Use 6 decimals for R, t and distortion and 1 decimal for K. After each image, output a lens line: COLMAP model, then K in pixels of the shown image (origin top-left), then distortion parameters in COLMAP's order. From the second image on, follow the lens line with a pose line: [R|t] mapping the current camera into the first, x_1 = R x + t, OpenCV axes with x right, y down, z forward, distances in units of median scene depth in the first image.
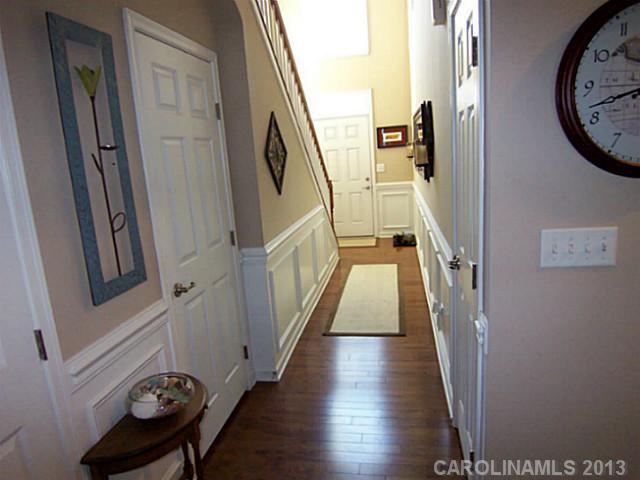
lens RADIAL K [[437.0, 0, 317.1], [0, 437.0, 240.0], [0, 0, 1]] dist [0.003095, -0.077127]
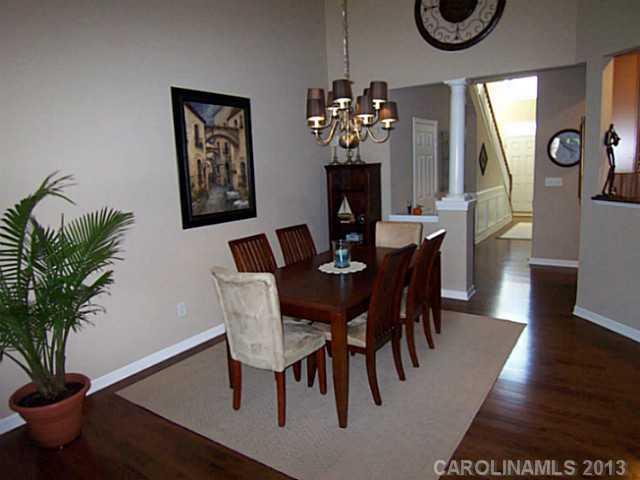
lens RADIAL K [[437.0, 0, 317.1], [0, 437.0, 240.0], [0, 0, 1]] dist [0.003095, -0.077127]
pose [[0.912545, 0.100282, -0.396491, 0.043704], [-0.099614, 0.994775, 0.022334, 0.179915], [0.396660, 0.019115, 0.917767, -0.976552]]
